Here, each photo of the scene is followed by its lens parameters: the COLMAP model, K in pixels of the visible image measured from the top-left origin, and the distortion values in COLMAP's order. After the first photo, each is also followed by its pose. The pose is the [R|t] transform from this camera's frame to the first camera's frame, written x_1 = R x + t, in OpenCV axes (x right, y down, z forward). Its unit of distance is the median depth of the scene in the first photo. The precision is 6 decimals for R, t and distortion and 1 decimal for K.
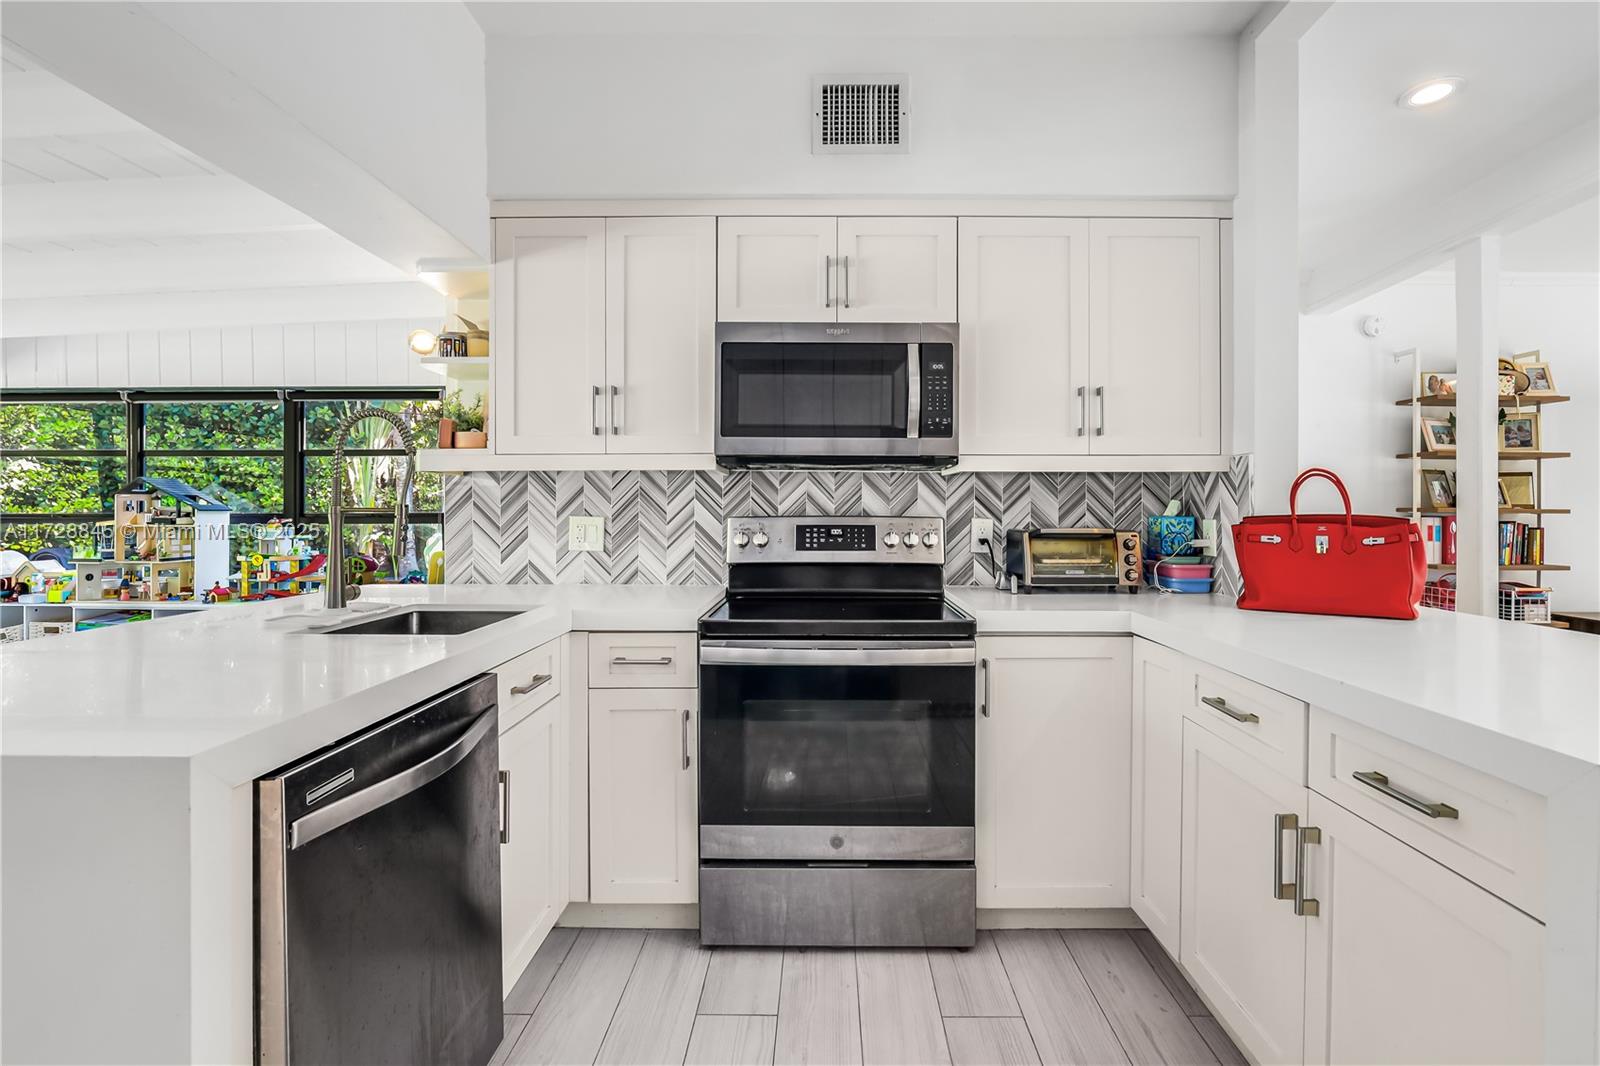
lens RADIAL K [[703.8, 0, 806.4], [0, 703.8, 520.9], [0, 0, 1]] dist [-0.000460, -0.000576]
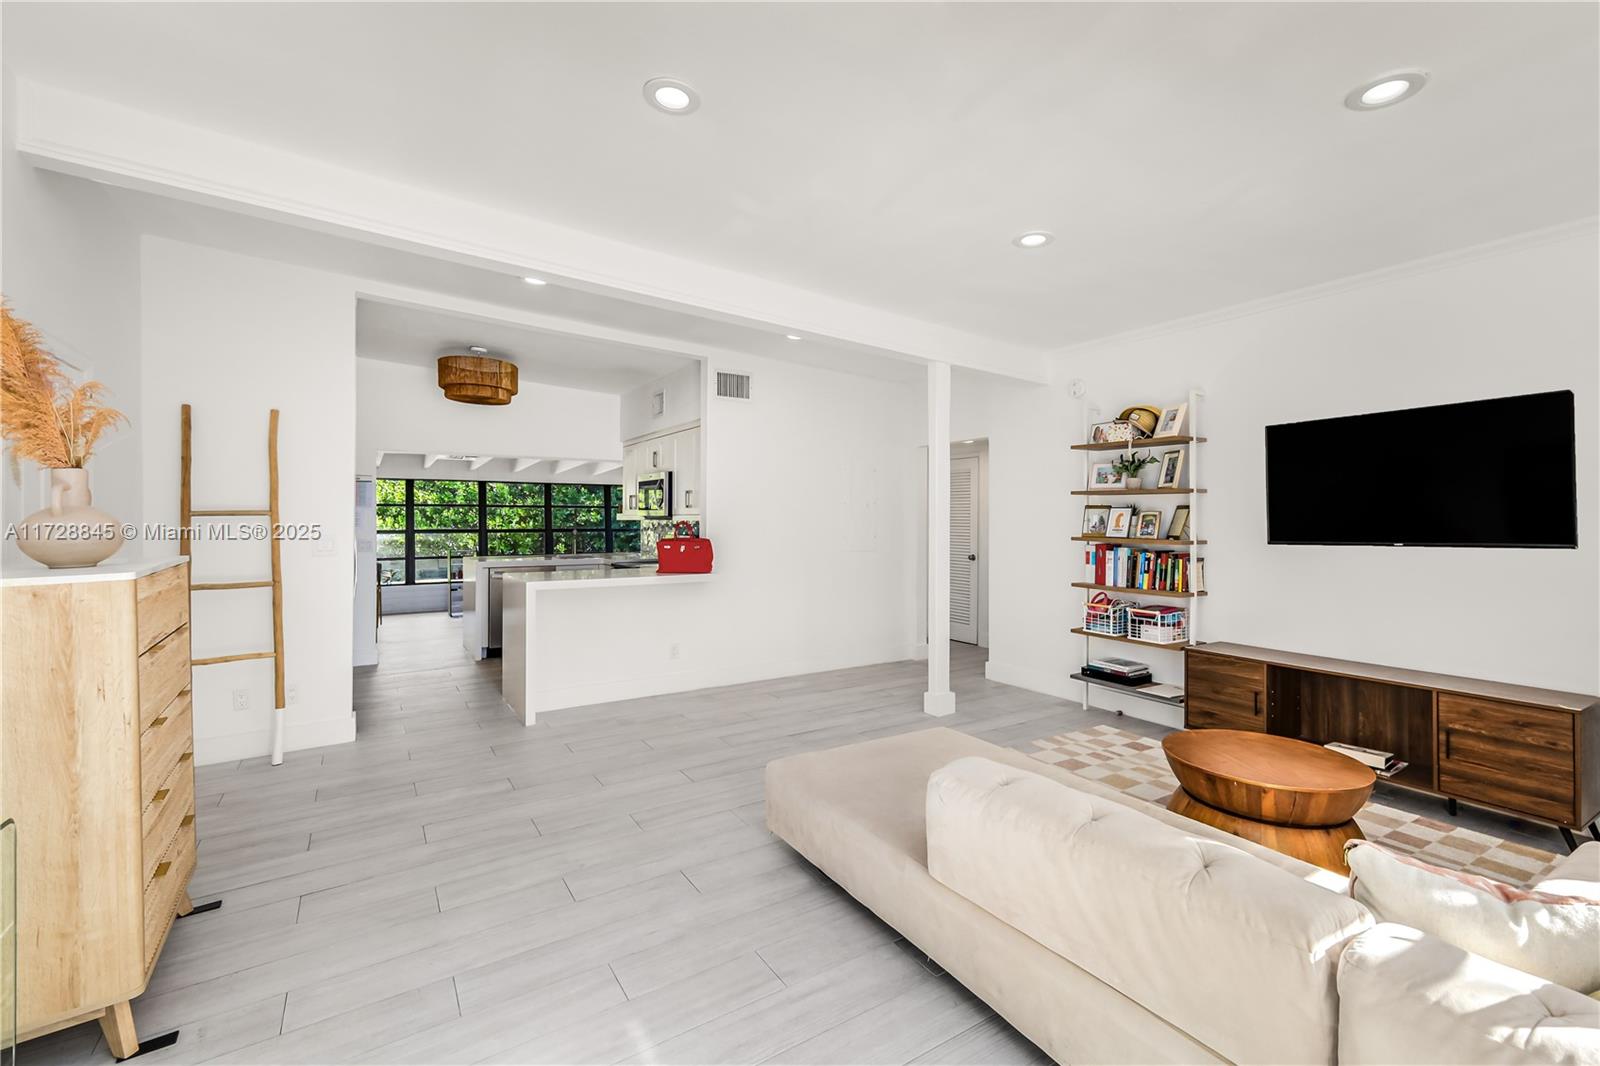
lens RADIAL K [[703.8, 0, 806.4], [0, 703.8, 520.9], [0, 0, 1]] dist [-0.000460, -0.000576]
pose [[0.530482, 0.002085, -0.847693, 1.647658], [-0.010217, 0.999940, -0.003934, -0.036179], [0.847634, 0.010748, 0.530472, -0.054418]]
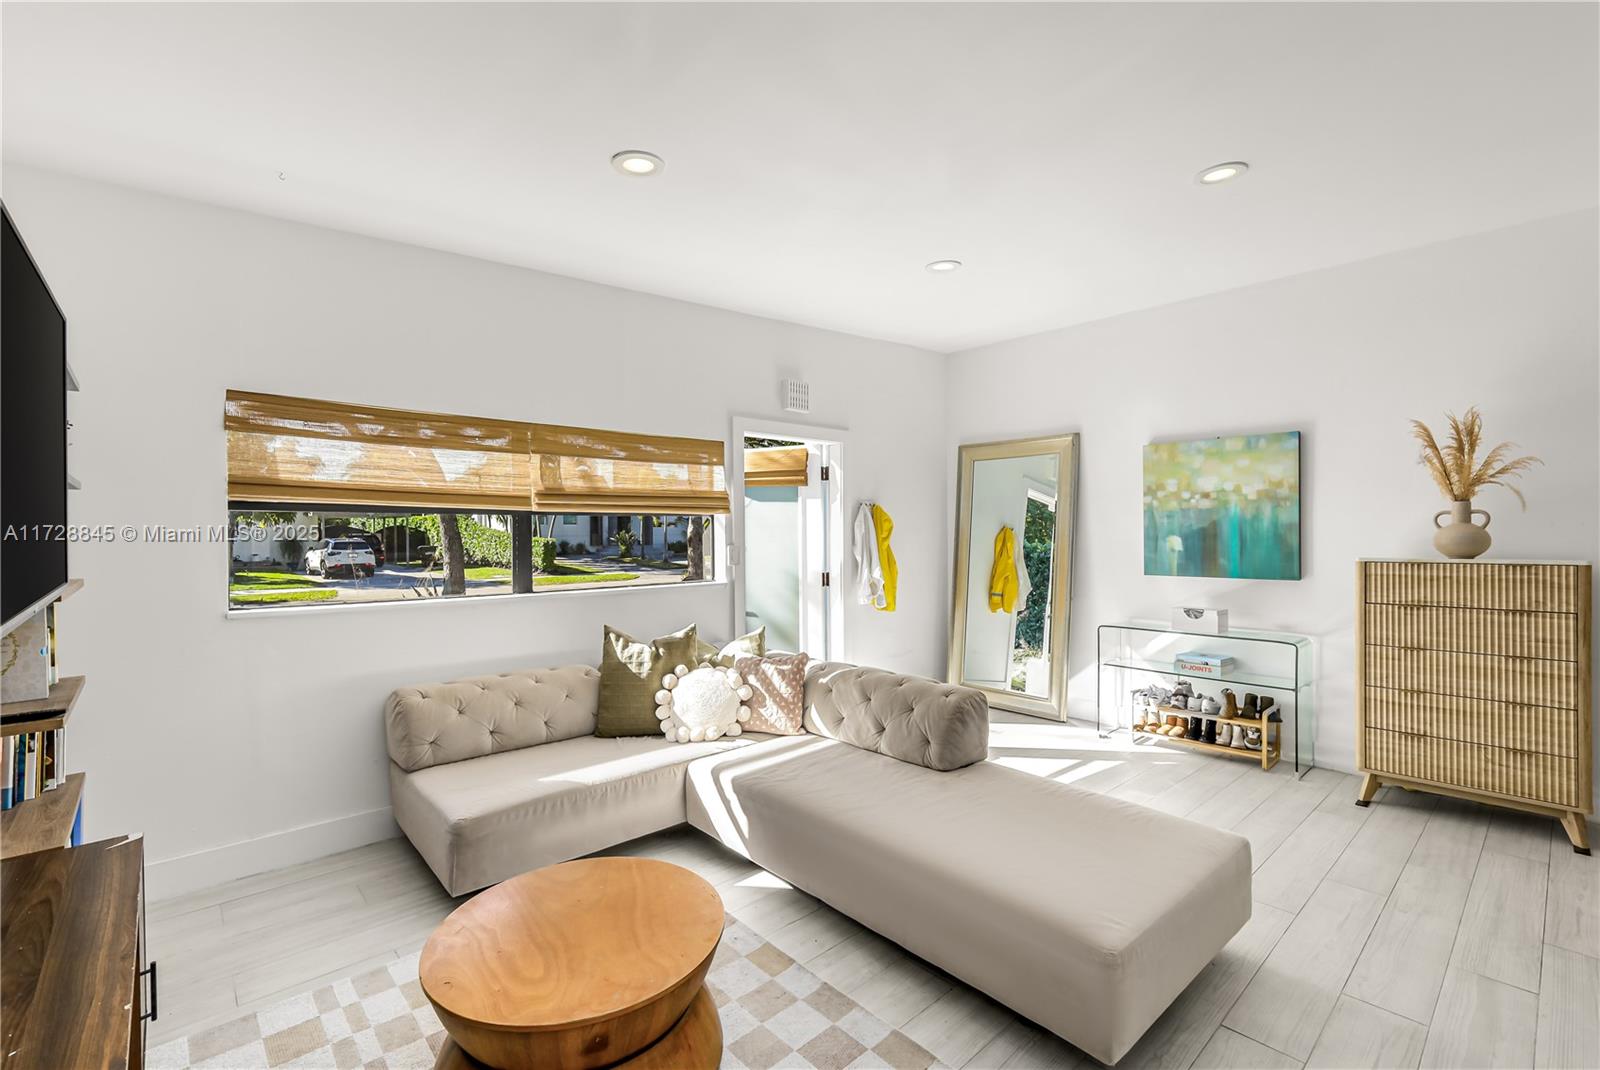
lens RADIAL K [[703.8, 0, 806.4], [0, 703.8, 522.9], [0, 0, 1]] dist [-0.000460, -0.000576]
pose [[-0.679587, 0.005066, 0.733578, 0.849913], [0.012715, 0.999907, 0.004873, -0.057063], [-0.733485, 0.012639, -0.679588, 0.939633]]
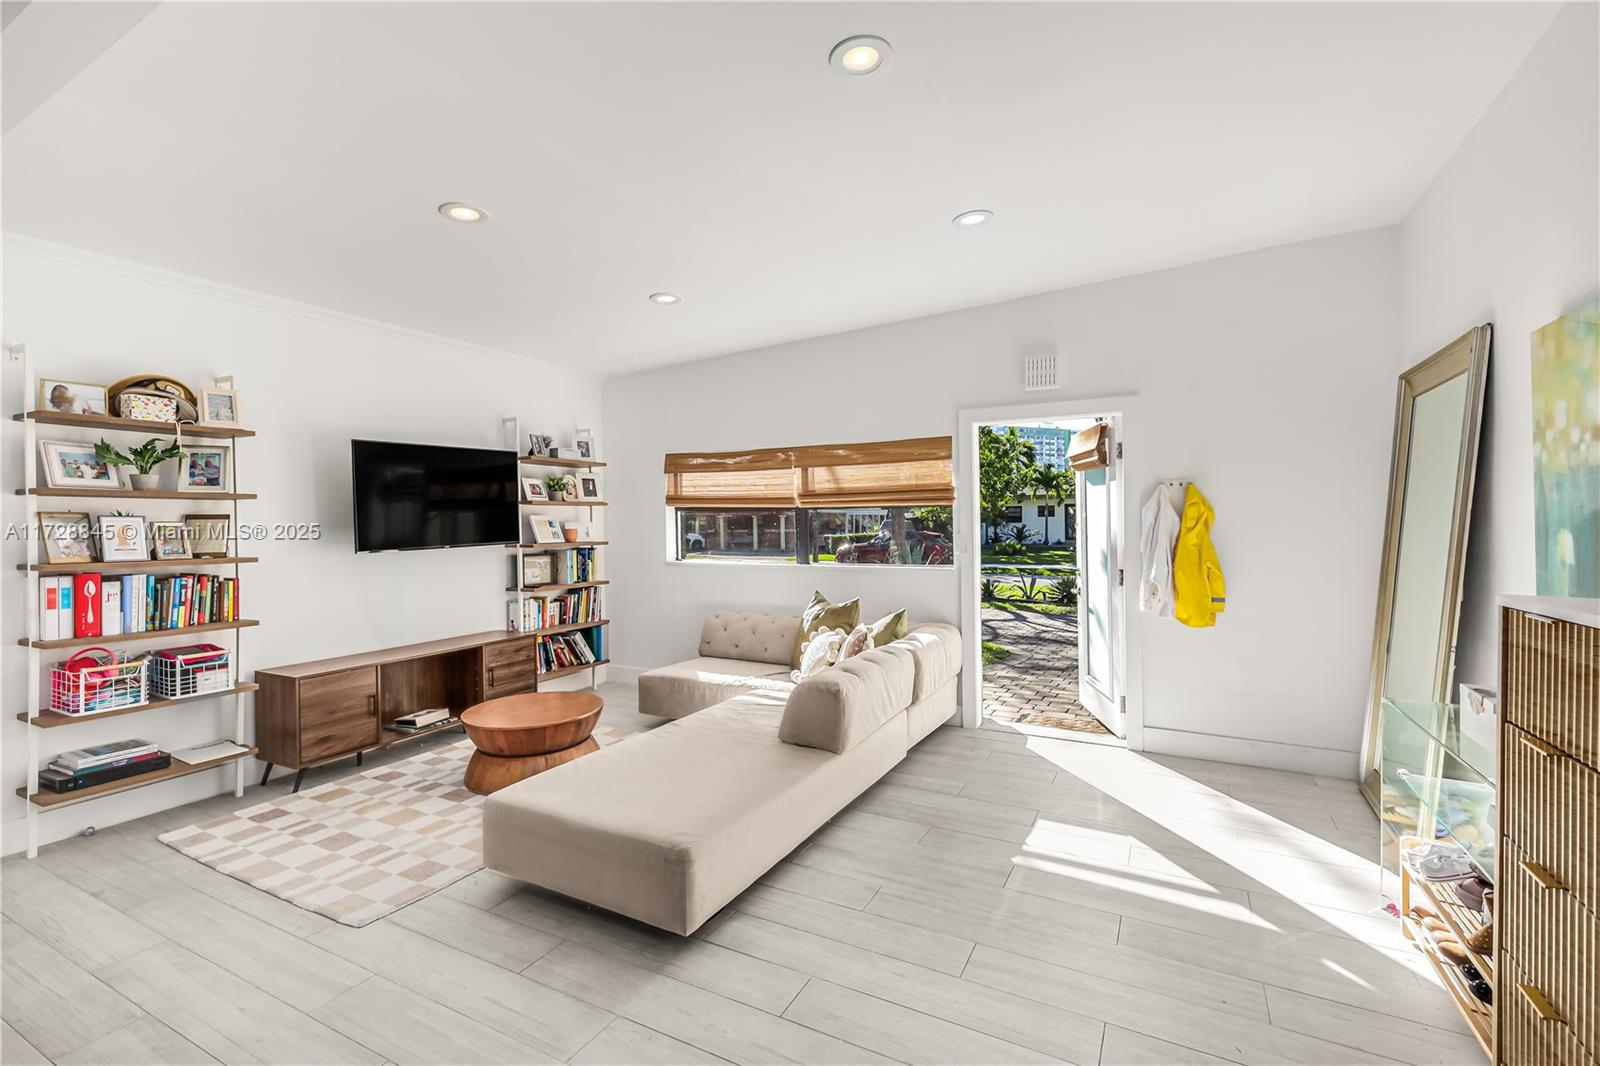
lens RADIAL K [[703.8, 0, 806.4], [0, 703.8, 520.9], [0, 0, 1]] dist [-0.000460, -0.000576]
pose [[0.461568, -0.007466, 0.887073, 0.596339], [0.024901, 0.999680, -0.004543, -0.040416], [-0.886755, 0.024186, 0.461606, -0.038915]]
